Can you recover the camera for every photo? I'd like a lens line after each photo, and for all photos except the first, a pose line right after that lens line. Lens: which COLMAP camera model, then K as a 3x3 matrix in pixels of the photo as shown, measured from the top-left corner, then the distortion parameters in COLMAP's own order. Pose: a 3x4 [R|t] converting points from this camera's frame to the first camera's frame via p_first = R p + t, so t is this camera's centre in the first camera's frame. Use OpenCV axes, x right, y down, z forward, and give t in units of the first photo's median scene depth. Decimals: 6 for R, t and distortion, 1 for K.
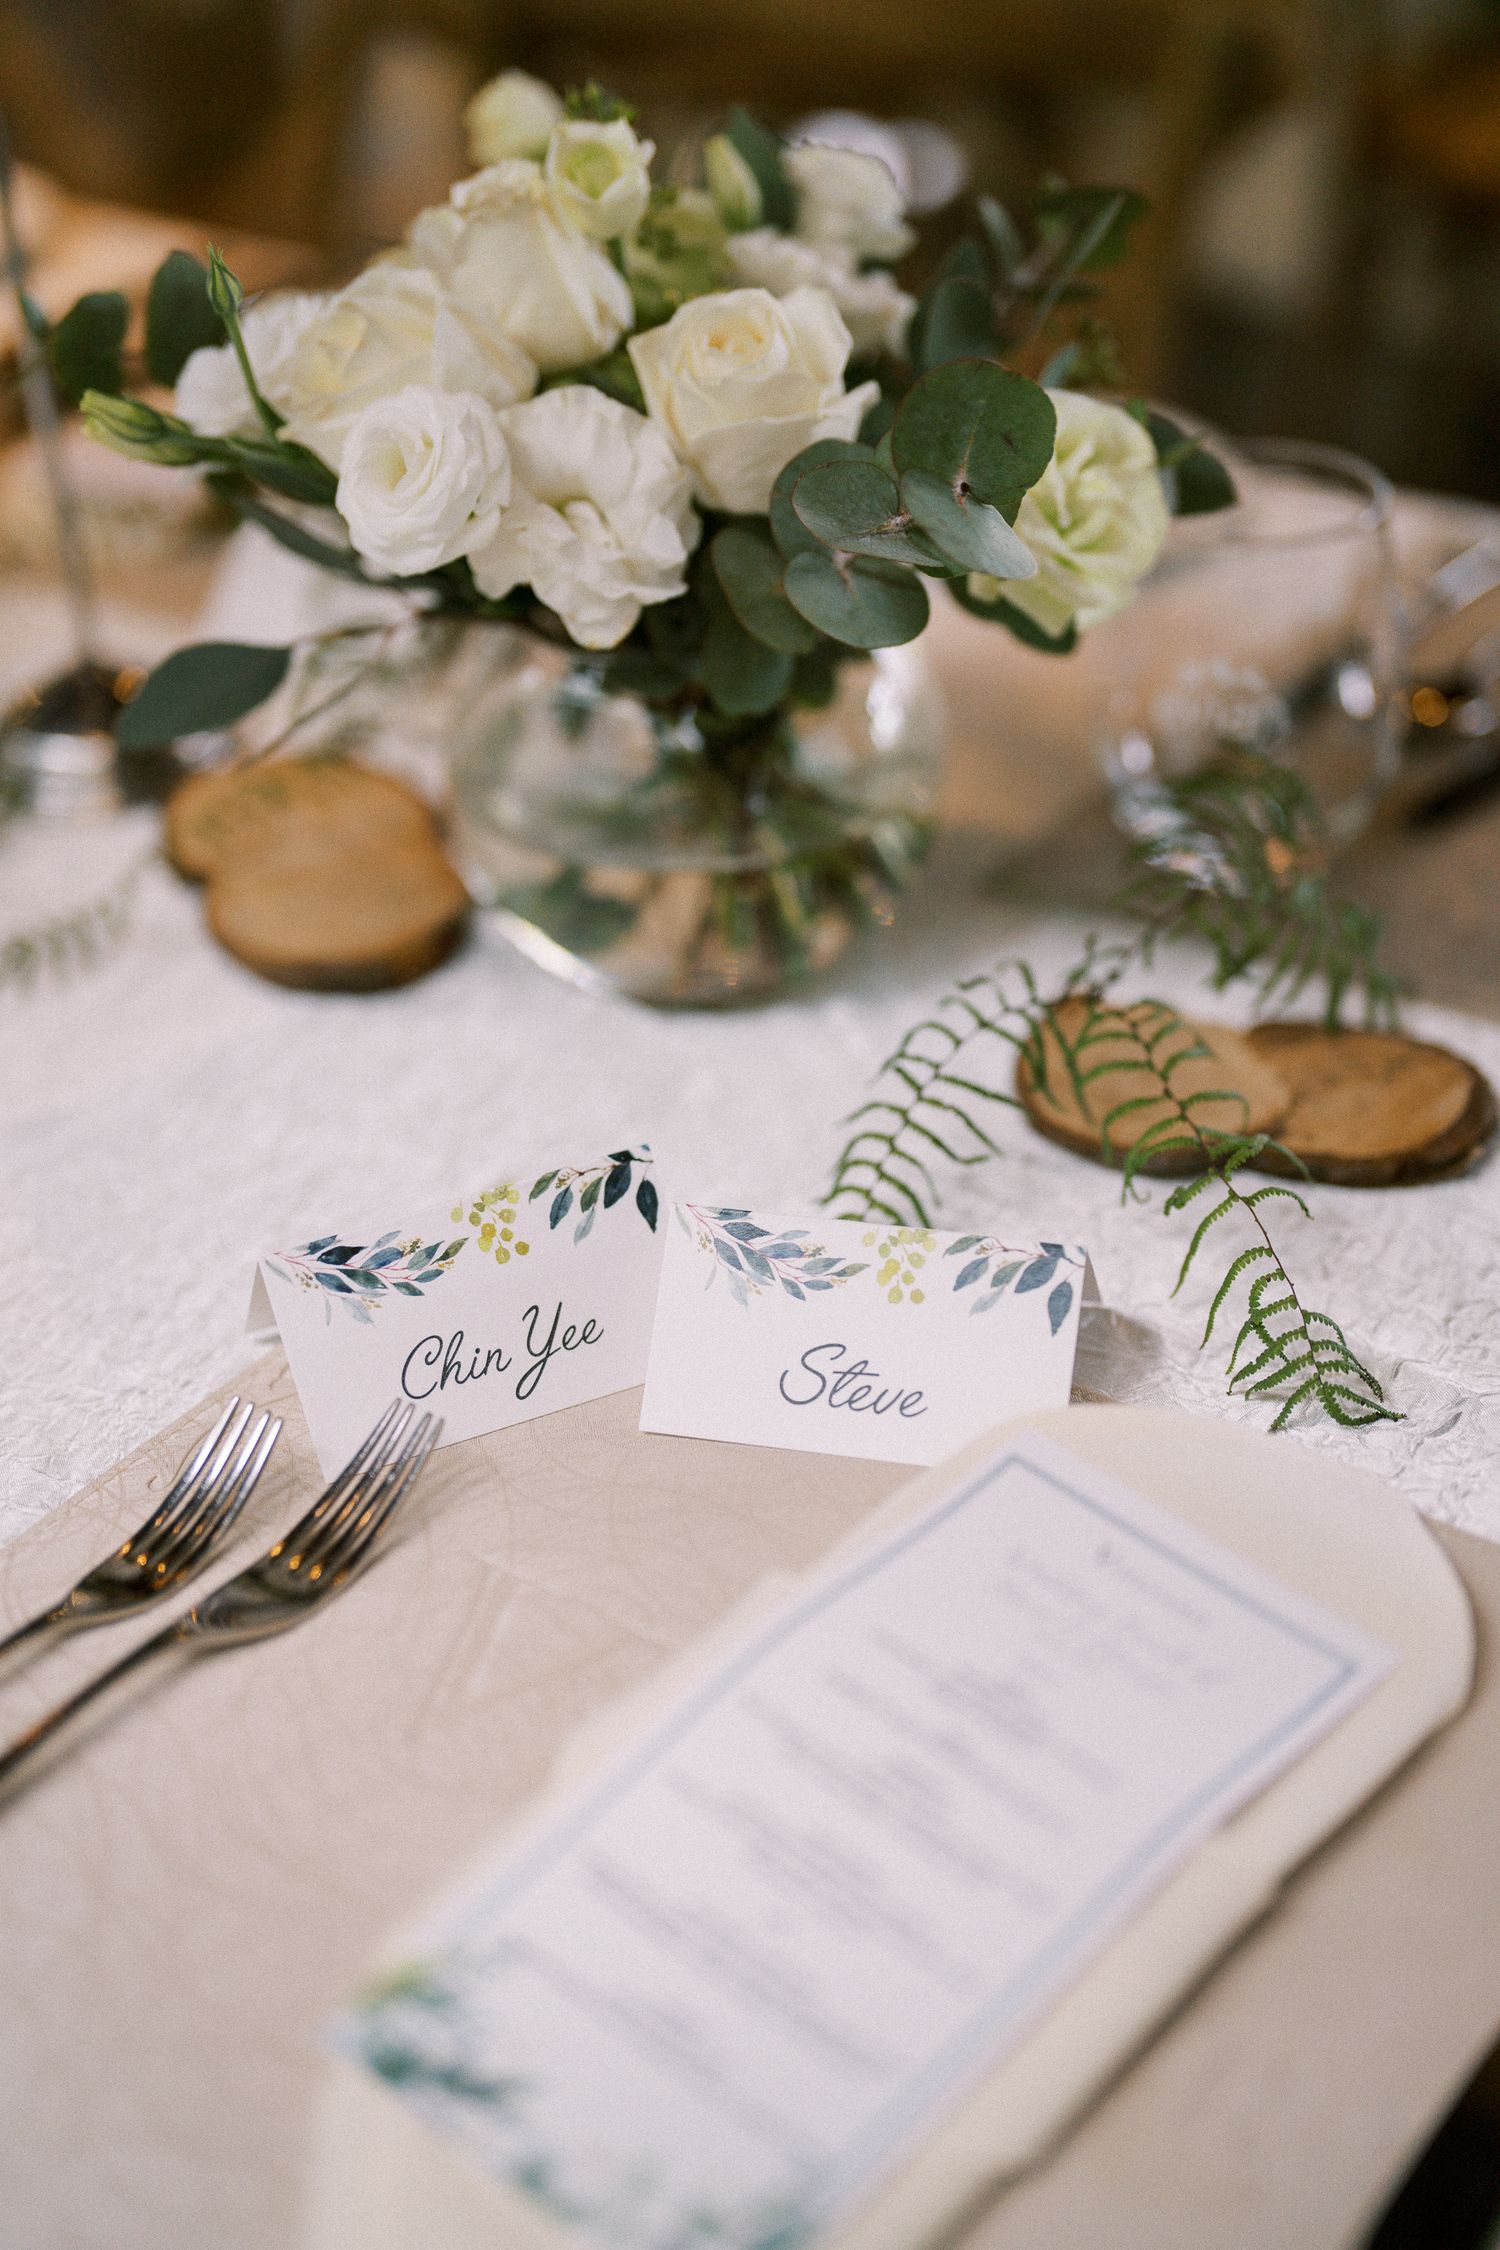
lens RADIAL K [[3240.9, 0, 810.9], [0, 3240.9, 1126.3], [0, 0, 1]] dist [-0.170053, 0.955265]
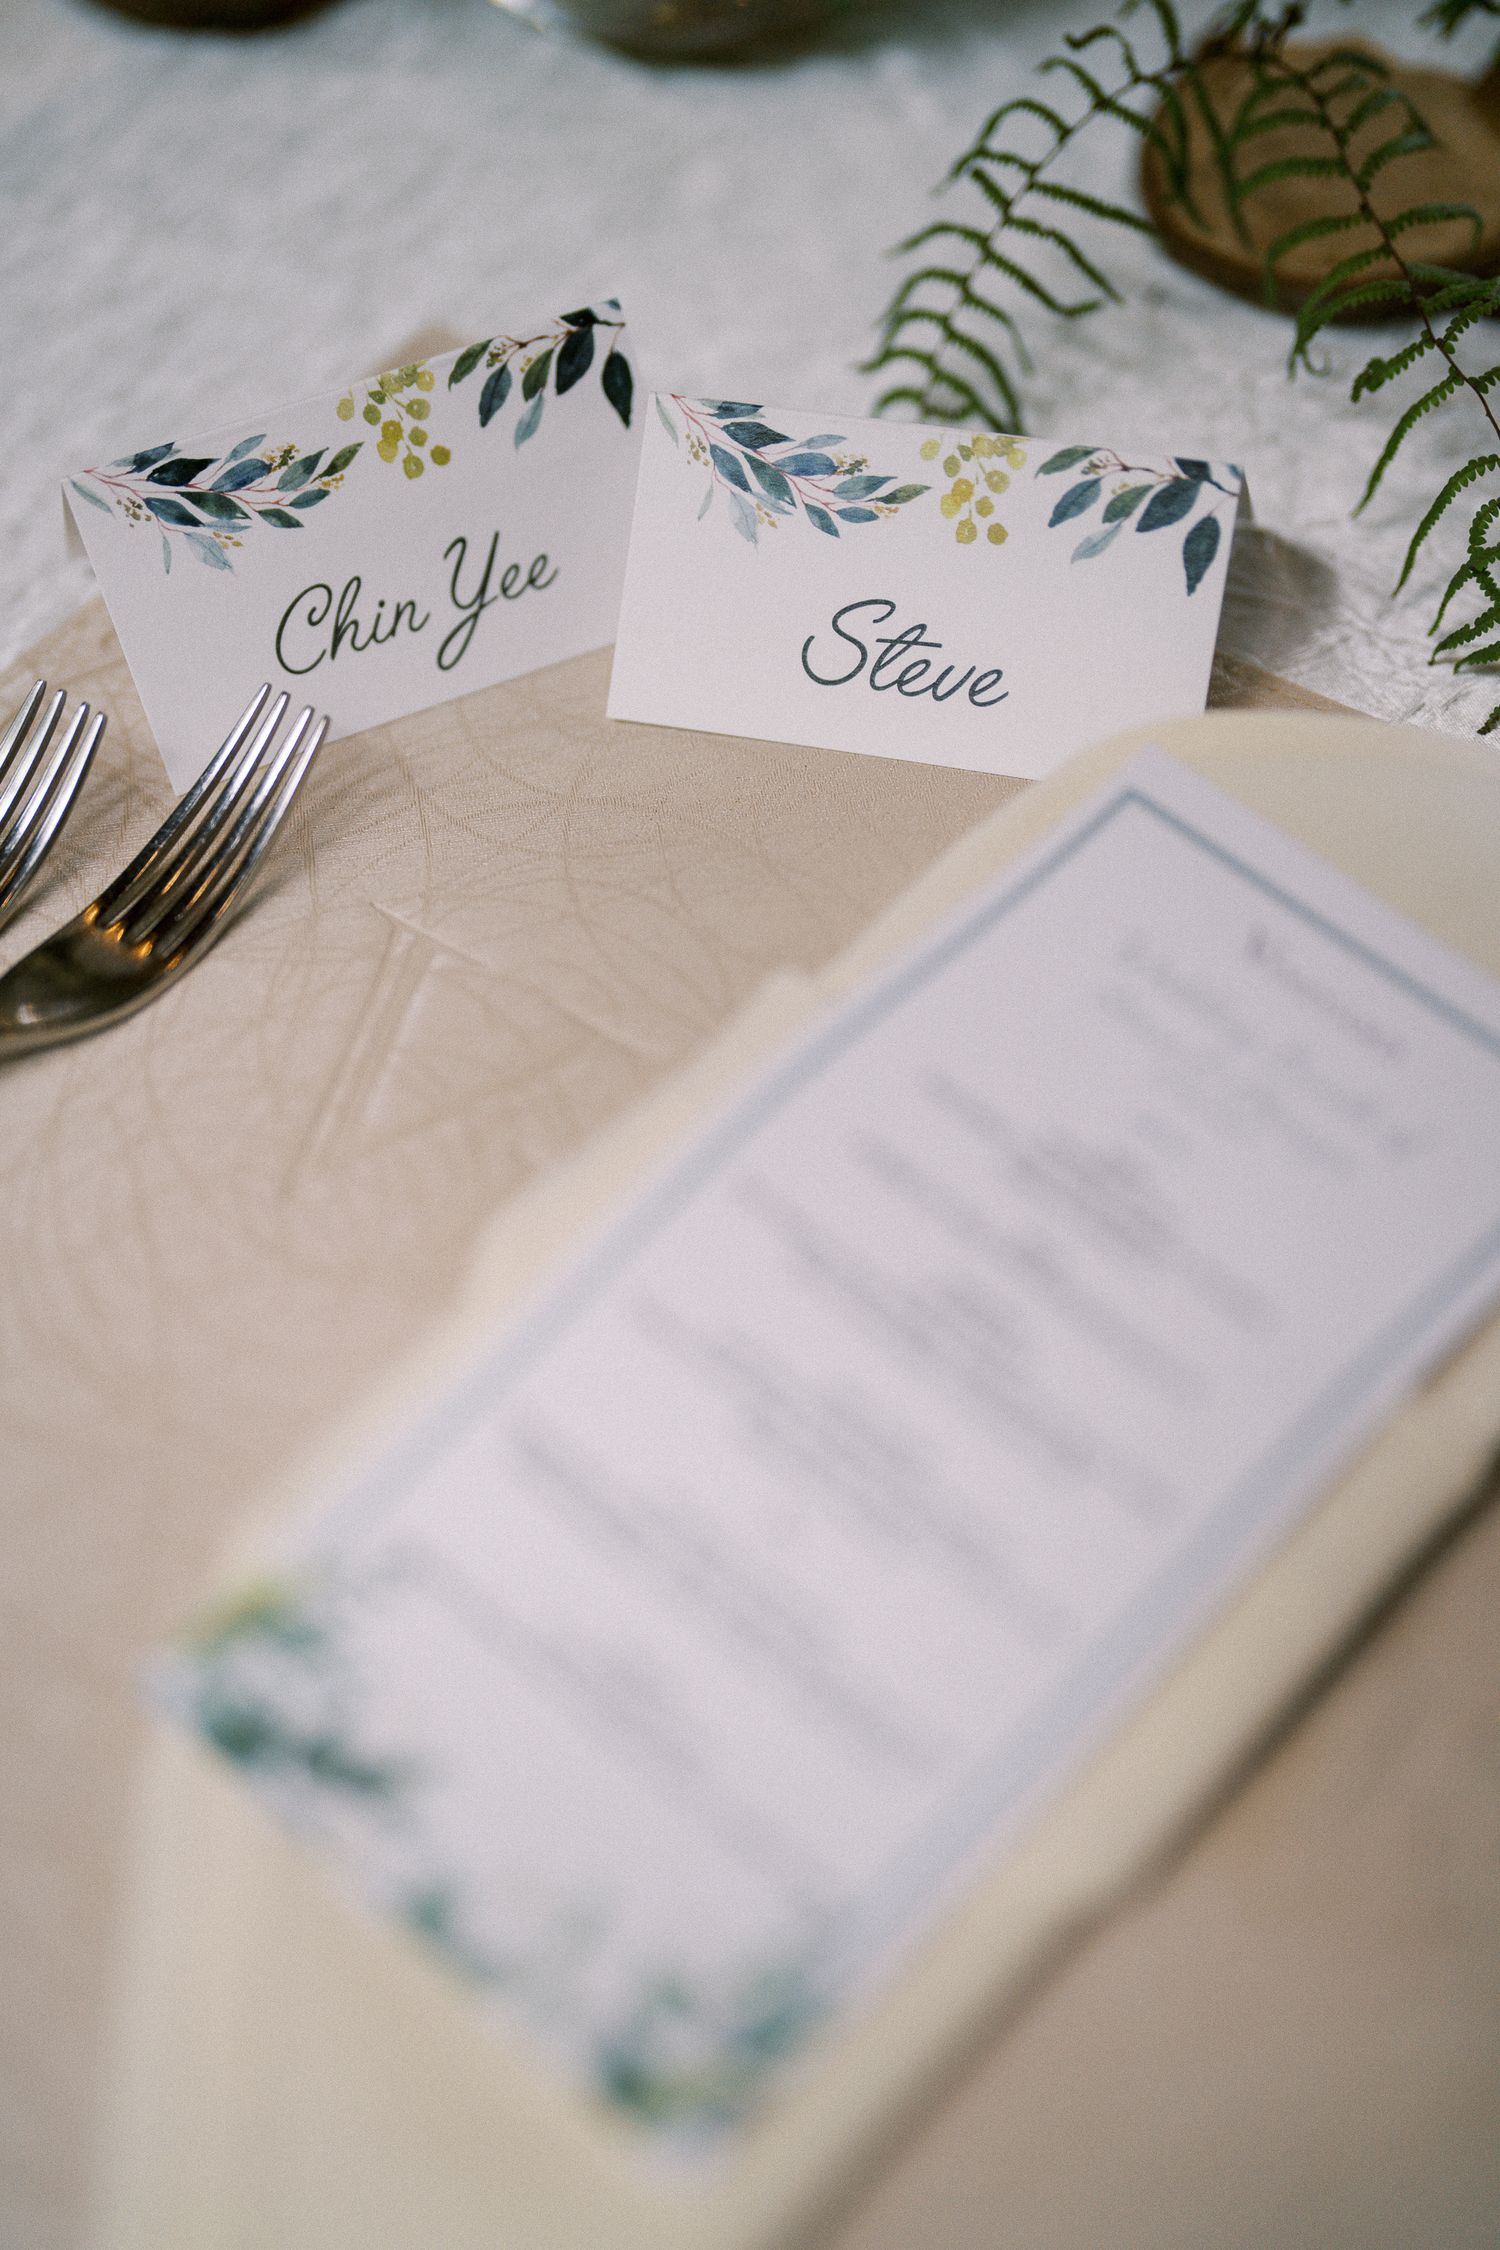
lens RADIAL K [[3209.7, 0, 750.0], [0, 3209.7, 1125.0], [0, 0, 1]] dist [-0.091984, 0.957976]
pose [[0.999234, 0.010483, -0.037707, 0.006433], [0.002203, 0.946865, 0.321625, -0.048013], [0.039076, -0.321462, 0.946116, 0.284514]]
